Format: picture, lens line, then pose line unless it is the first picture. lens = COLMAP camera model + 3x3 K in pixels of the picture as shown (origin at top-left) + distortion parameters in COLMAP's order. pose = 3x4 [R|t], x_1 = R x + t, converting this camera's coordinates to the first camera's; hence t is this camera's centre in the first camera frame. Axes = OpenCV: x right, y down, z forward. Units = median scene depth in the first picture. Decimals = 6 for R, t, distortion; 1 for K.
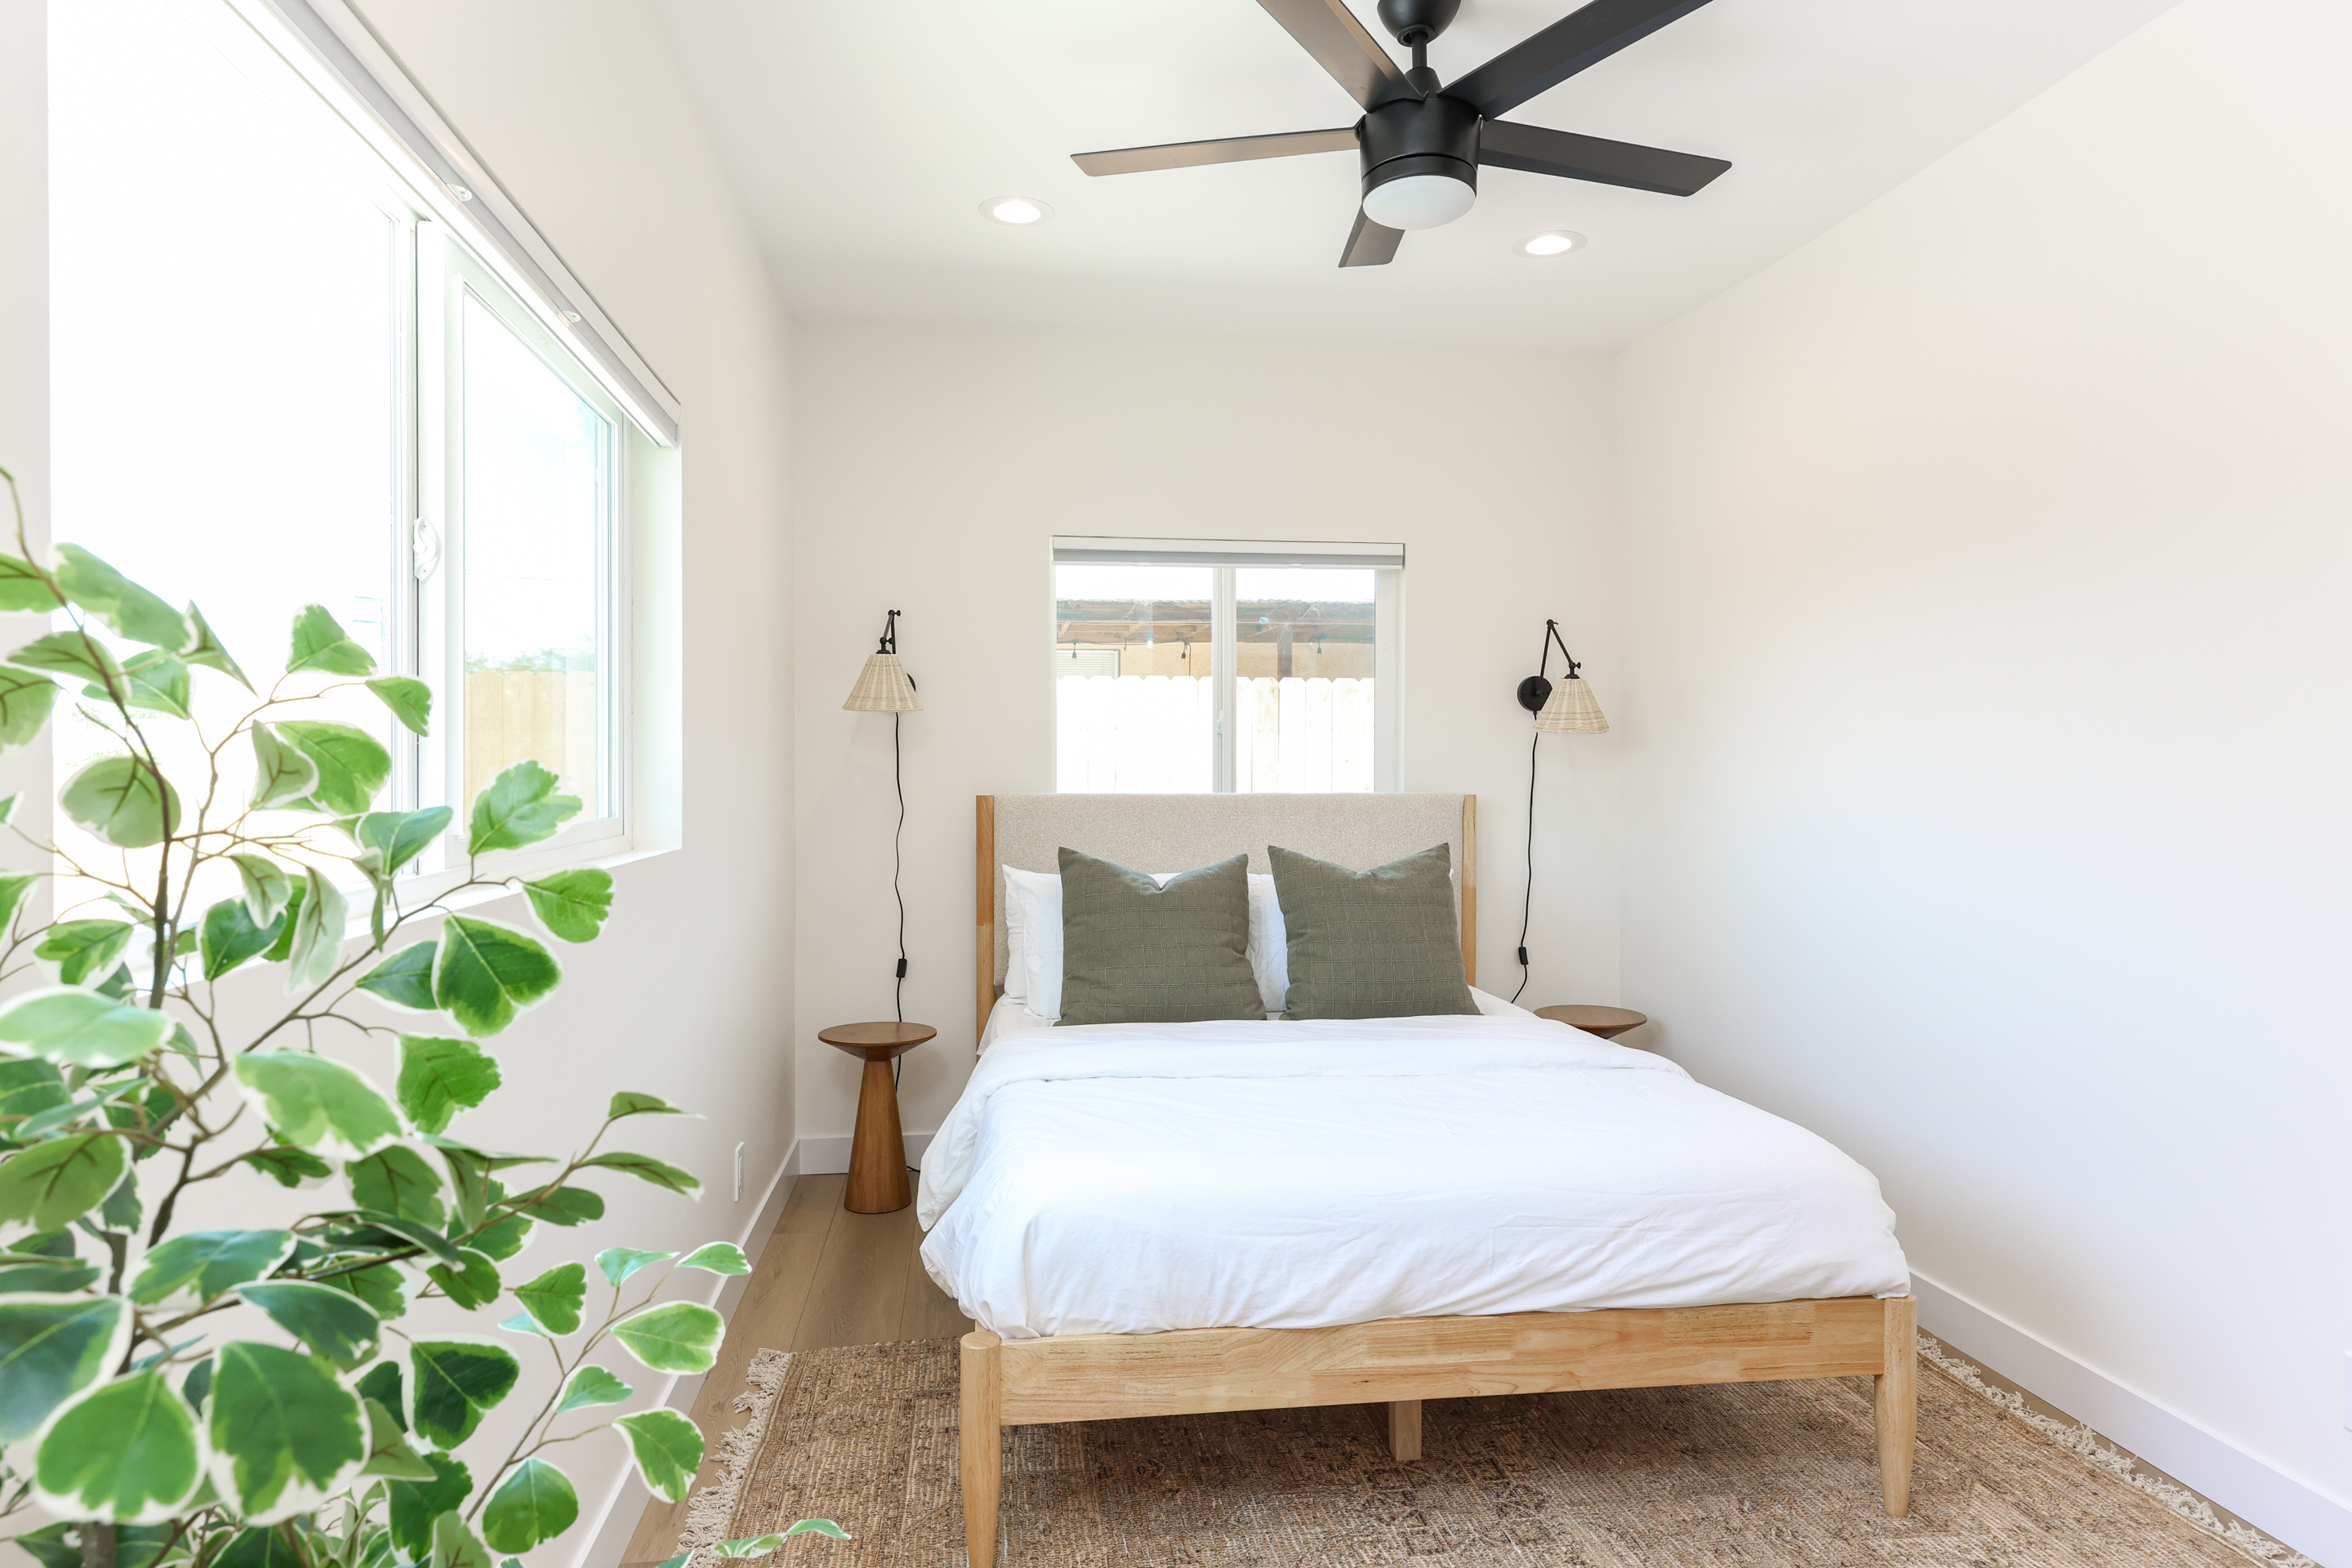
lens RADIAL K [[1314.6, 0, 1157.7], [0, 1314.6, 779.0], [0, 0, 1]] dist [0.009208, 0.000640]
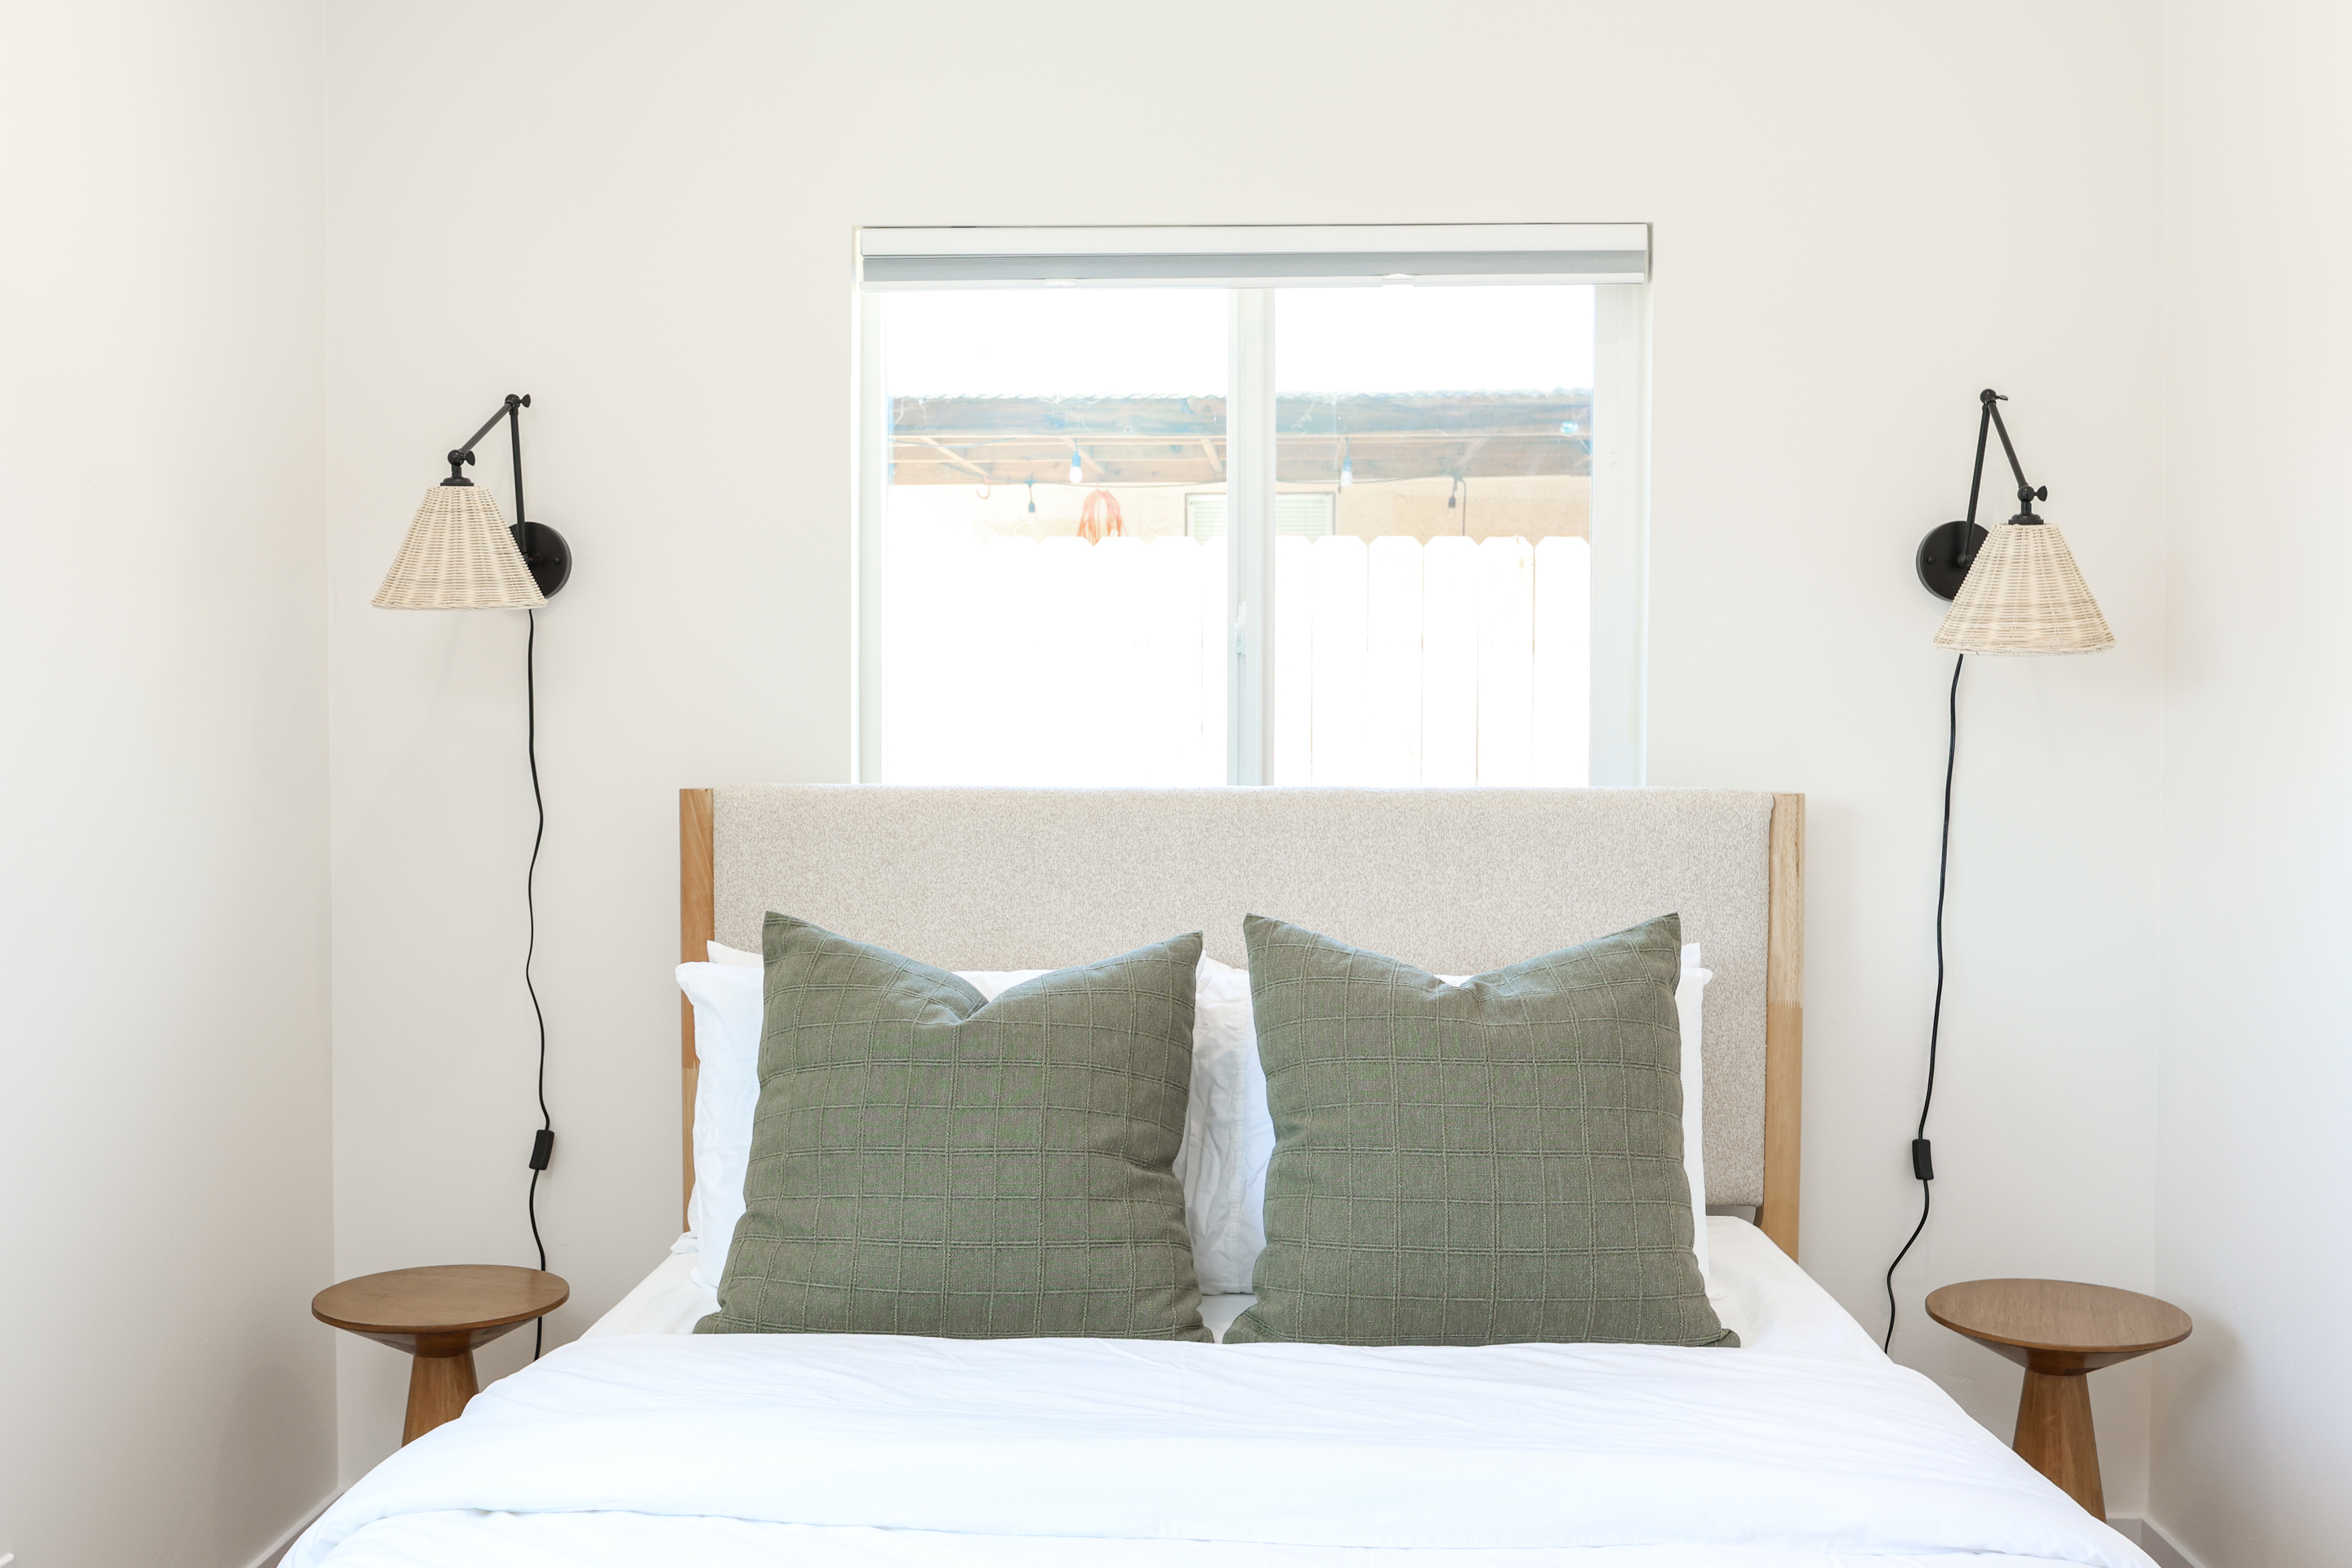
lens RADIAL K [[2243.5, 0, 1192.2], [0, 2243.5, 786.4], [0, 0, 1]] dist [-0.022357, 0.000000]
pose [[0.987279, 0.007381, -0.158823, 0.185569], [-0.003004, 0.999610, 0.027779, -0.012274], [0.158966, -0.026949, 0.986916, 0.272695]]
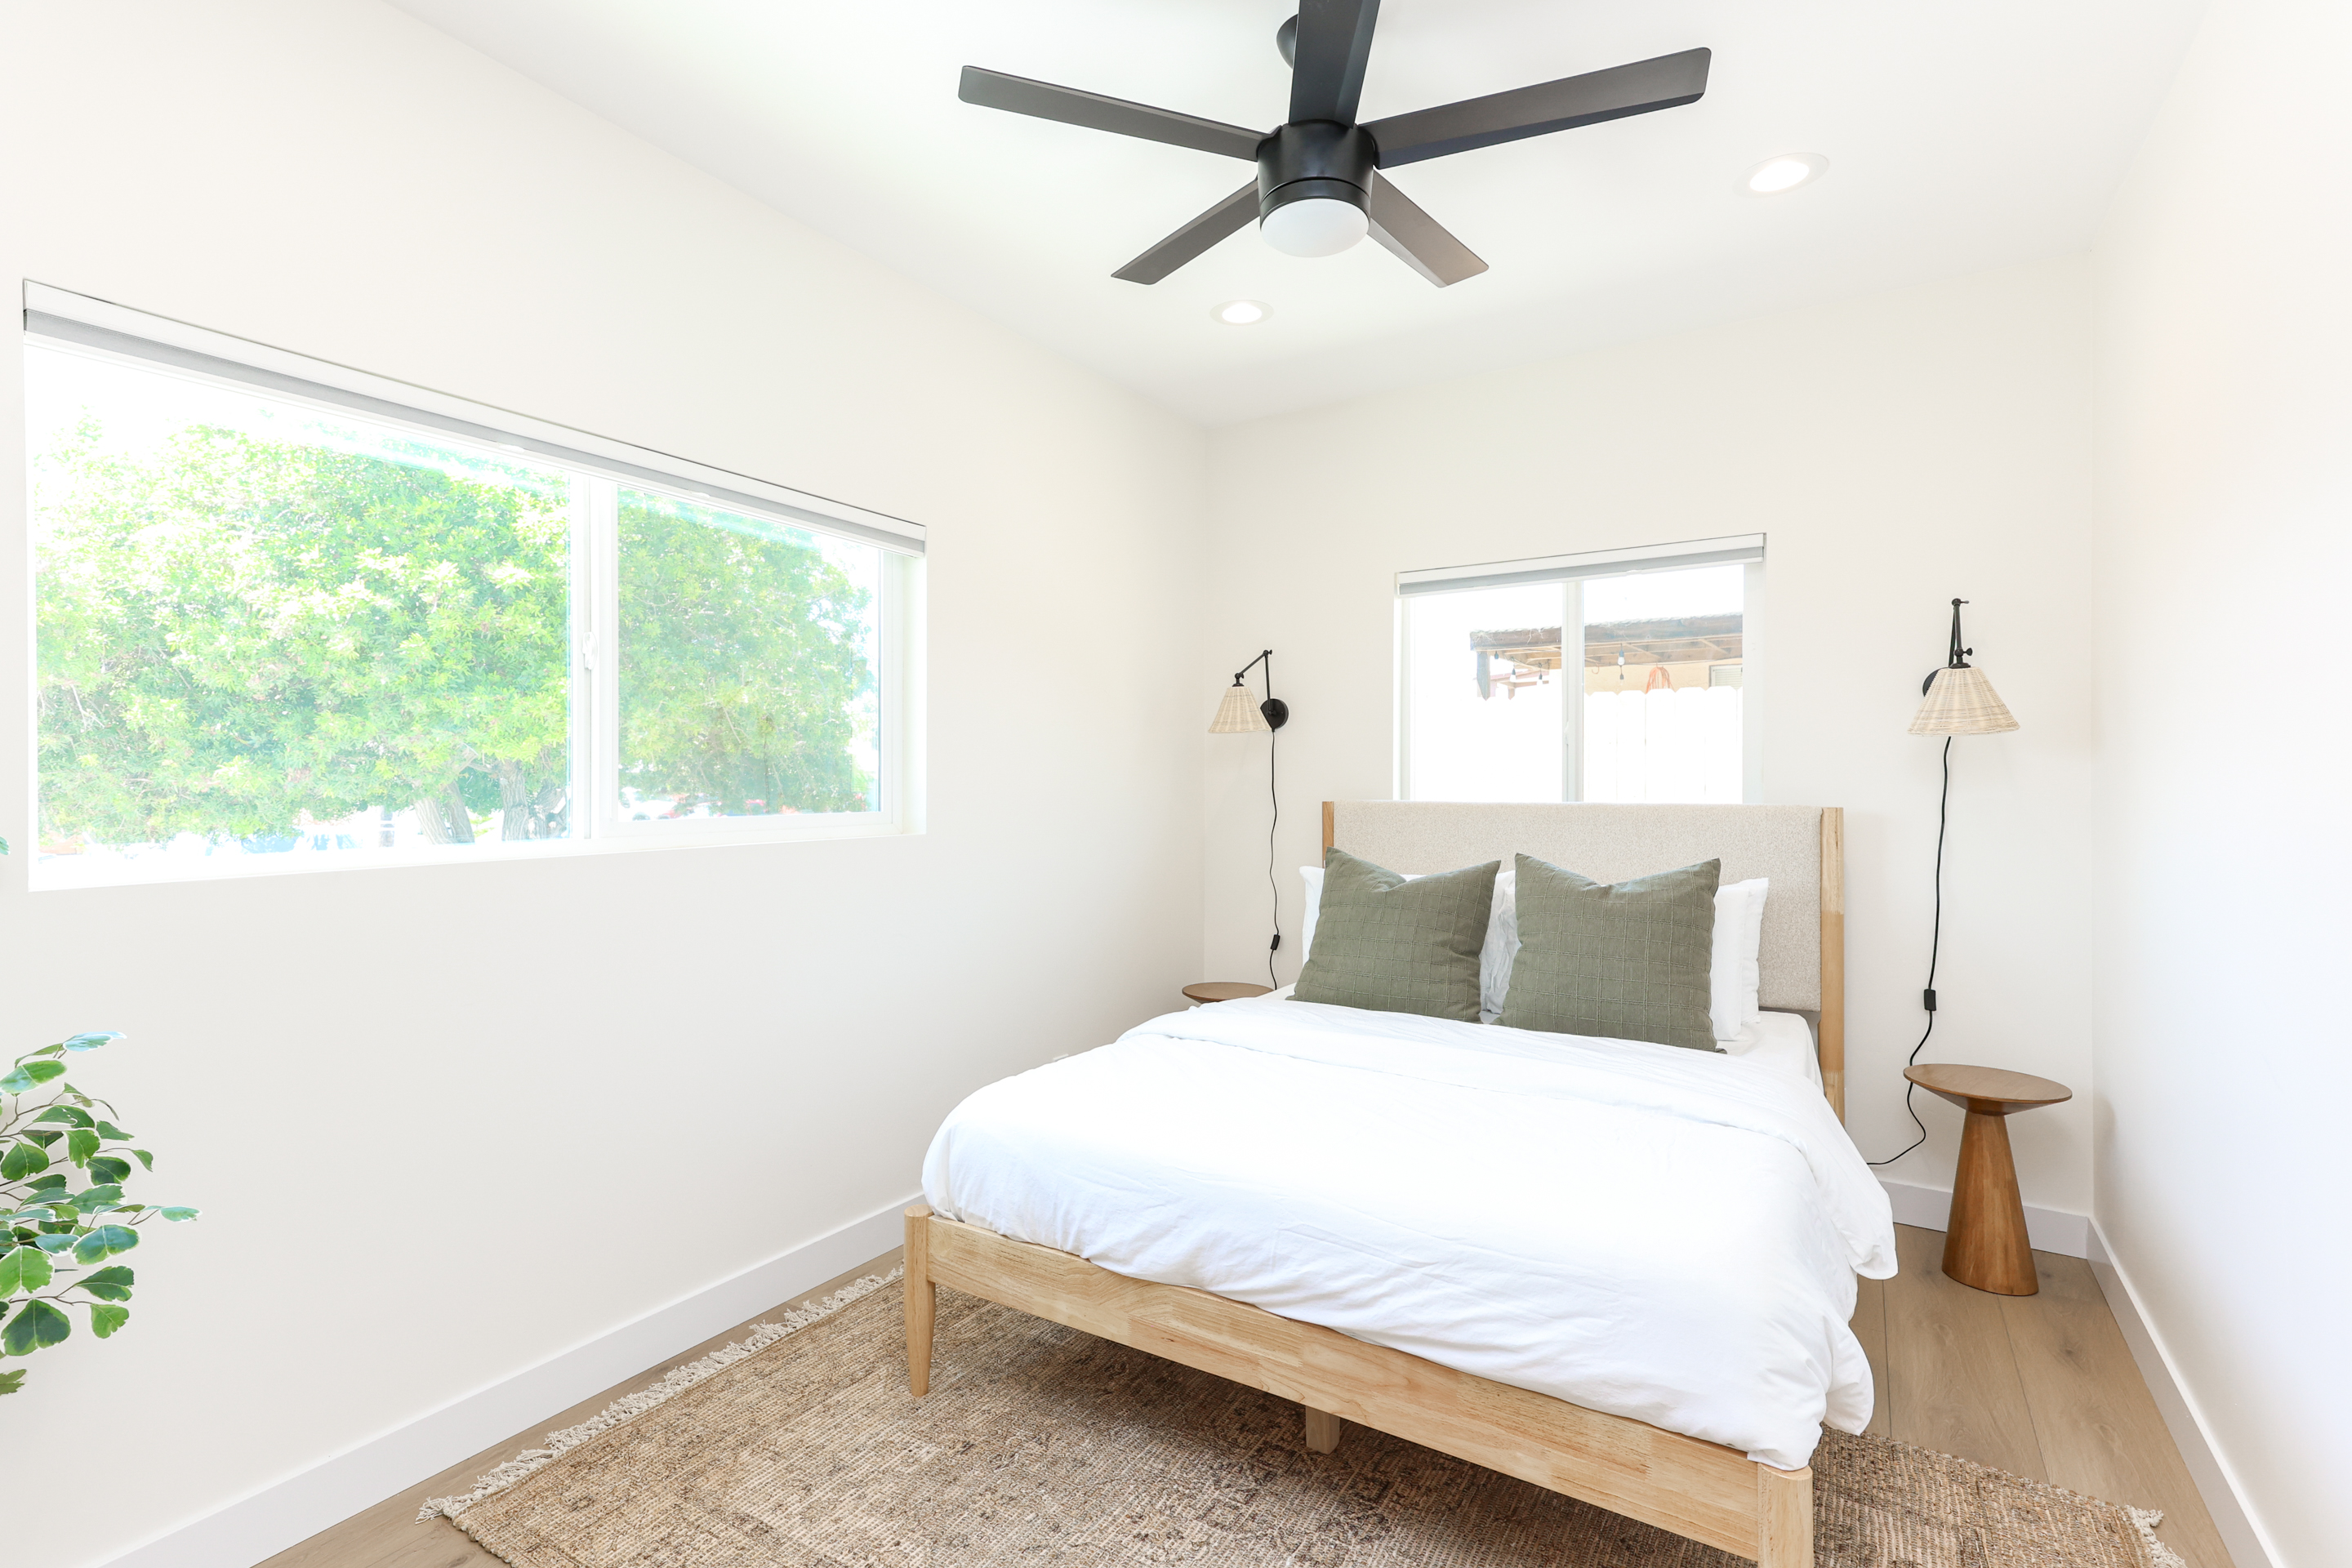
lens RADIAL K [[1100.7, 0, 1174.2], [0, 1100.7, 783.7], [0, 0, 1]] dist [0.027480, 0.000252]
pose [[0.775038, 0.000908, -0.631914, 0.424660], [-0.004476, 0.999982, -0.004052, 0.001230], [0.631899, 0.005969, 0.775028, 0.167722]]
